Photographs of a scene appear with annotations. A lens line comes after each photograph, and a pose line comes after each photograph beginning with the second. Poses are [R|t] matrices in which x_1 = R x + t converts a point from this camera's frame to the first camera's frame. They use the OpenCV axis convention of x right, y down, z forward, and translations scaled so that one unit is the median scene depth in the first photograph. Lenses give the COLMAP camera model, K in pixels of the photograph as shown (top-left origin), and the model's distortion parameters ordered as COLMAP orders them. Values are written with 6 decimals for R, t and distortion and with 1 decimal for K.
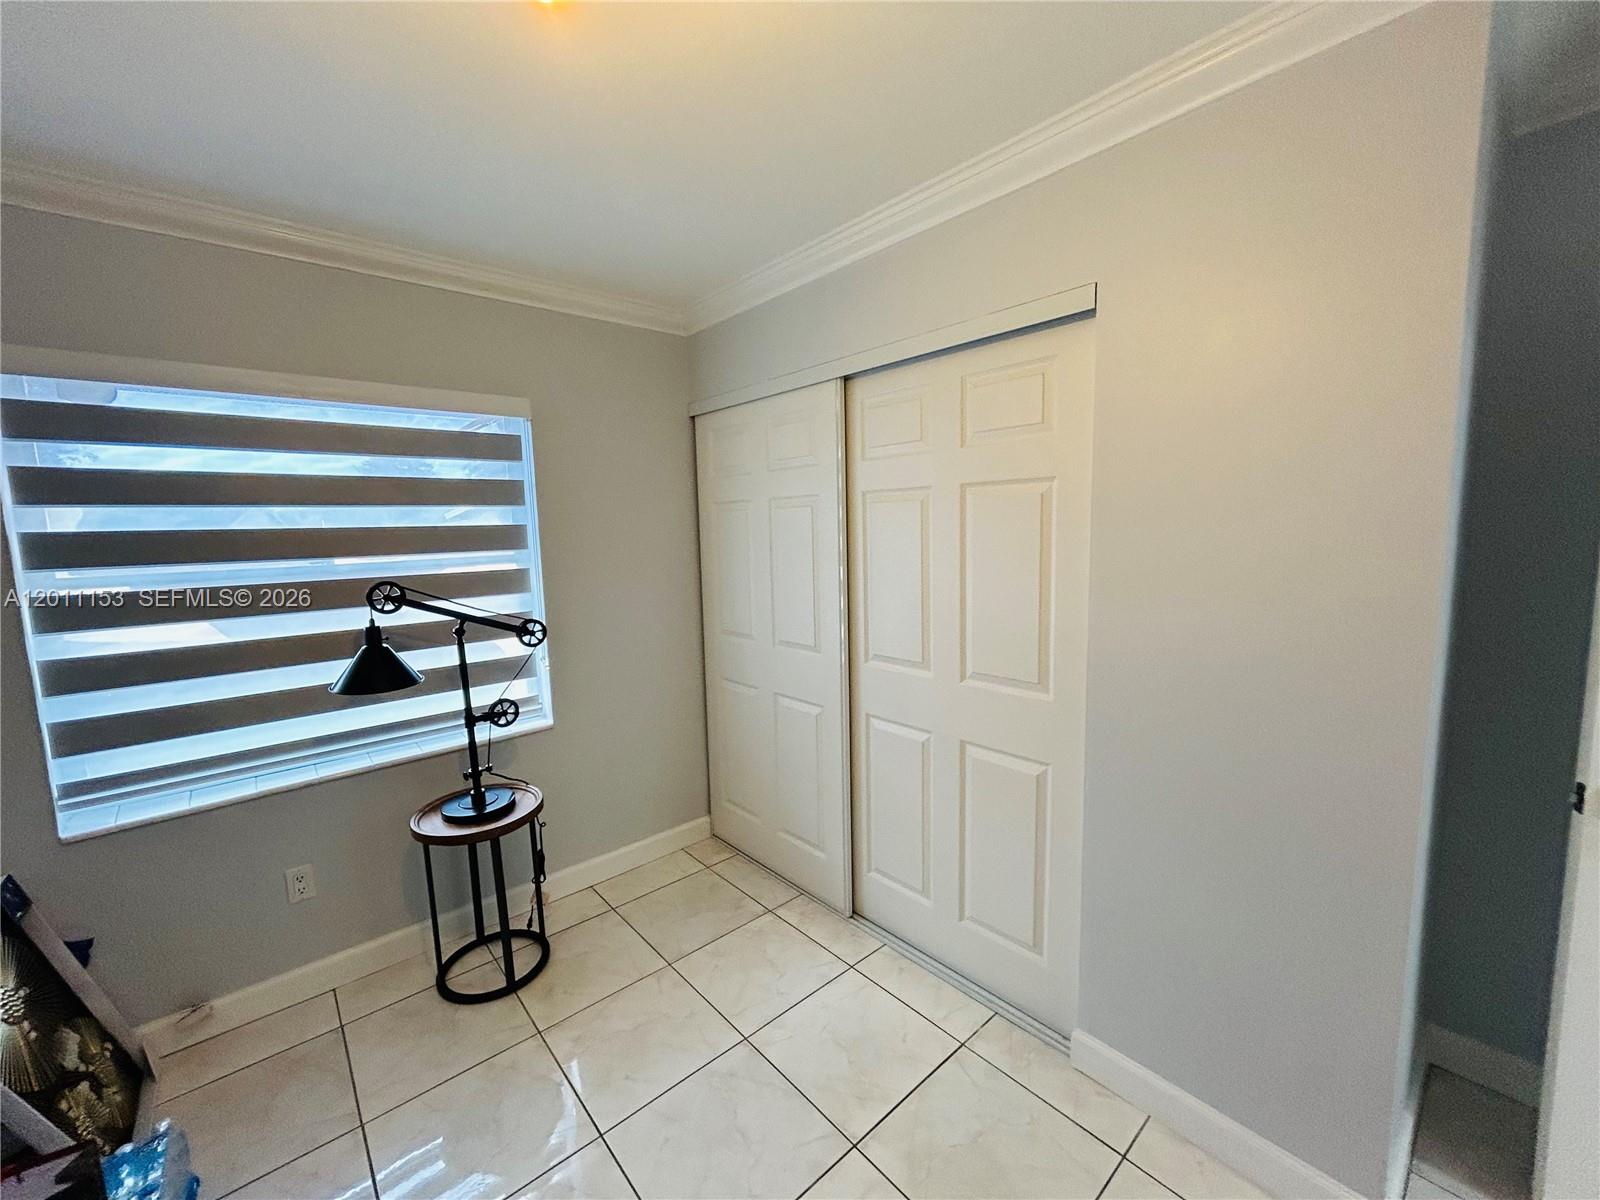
lens RADIAL K [[645.6, 0, 796.8], [0, 645.6, 603.1], [0, 0, 1]] dist [0.001808, 0.000133]
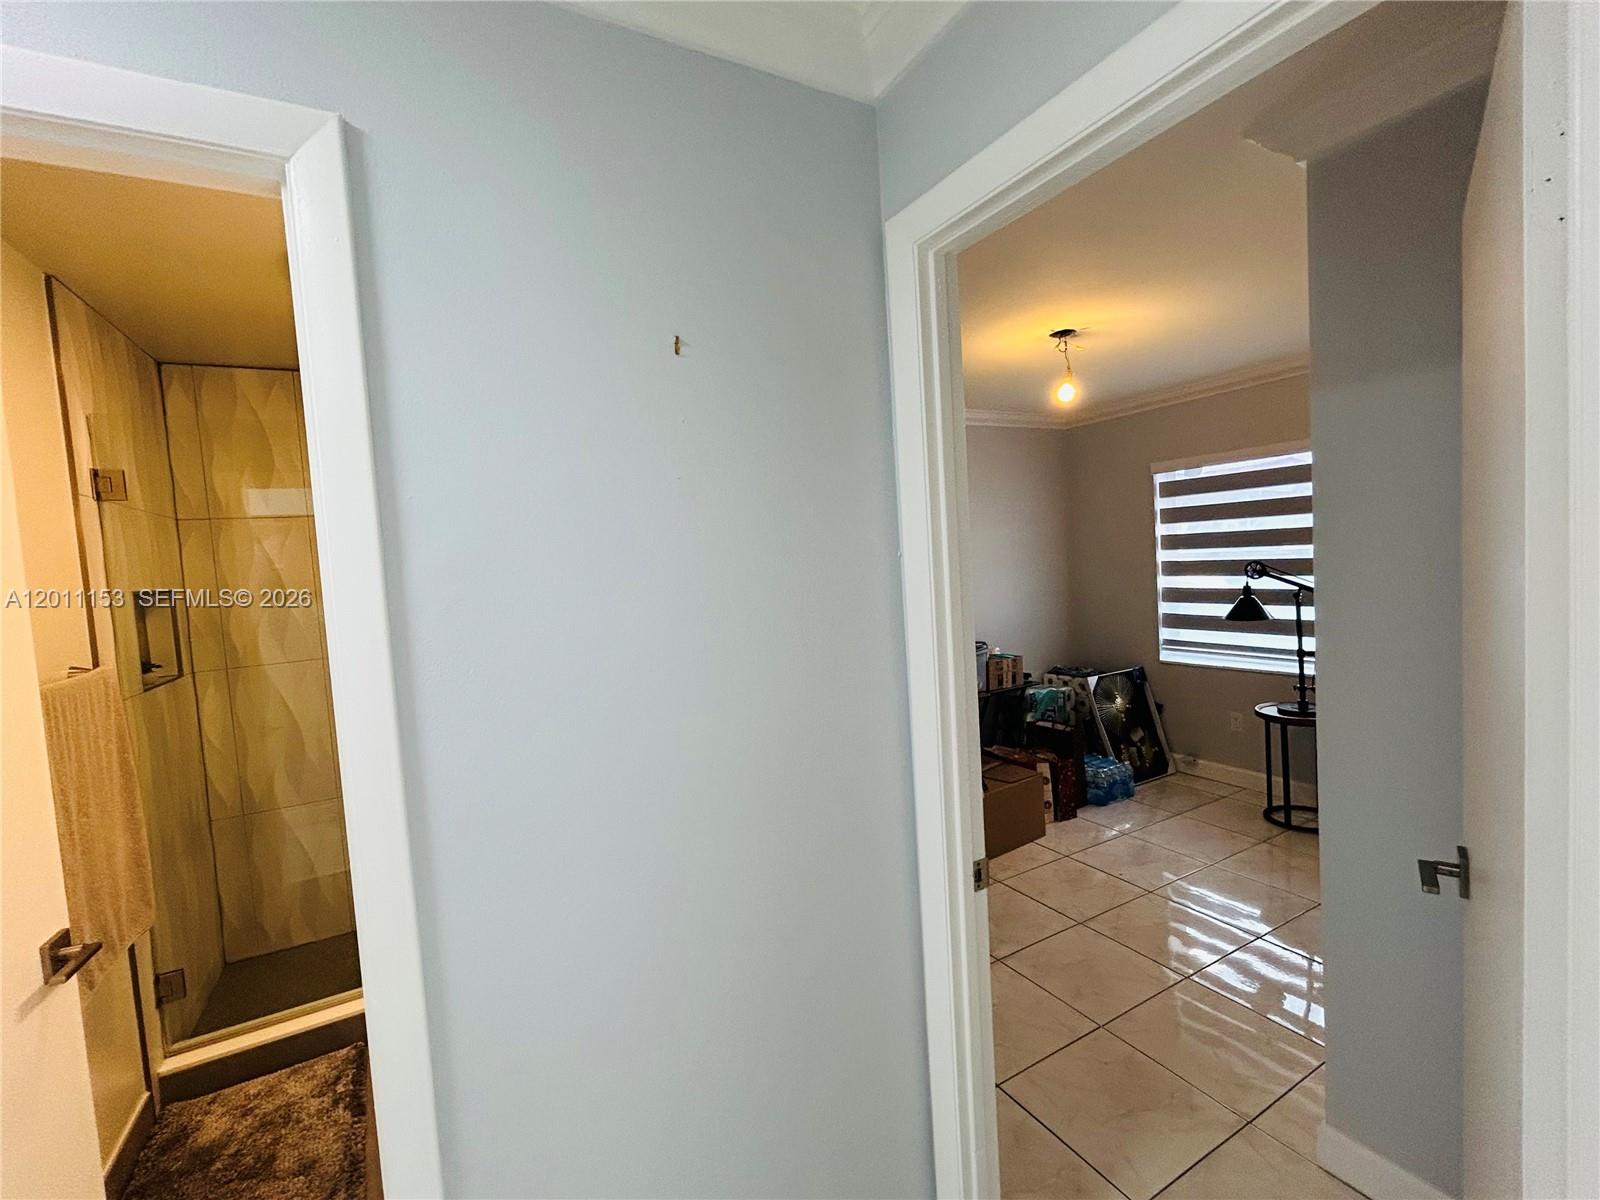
lens RADIAL K [[645.9, 0, 797.7], [0, 645.9, 597.0], [0, 0, 1]] dist [0.000139, -0.000011]
pose [[-0.382593, 0.099487, -0.918545, 1.387651], [-0.030770, 0.992262, 0.120287, -0.108083], [0.923404, 0.074285, -0.376572, 0.535322]]
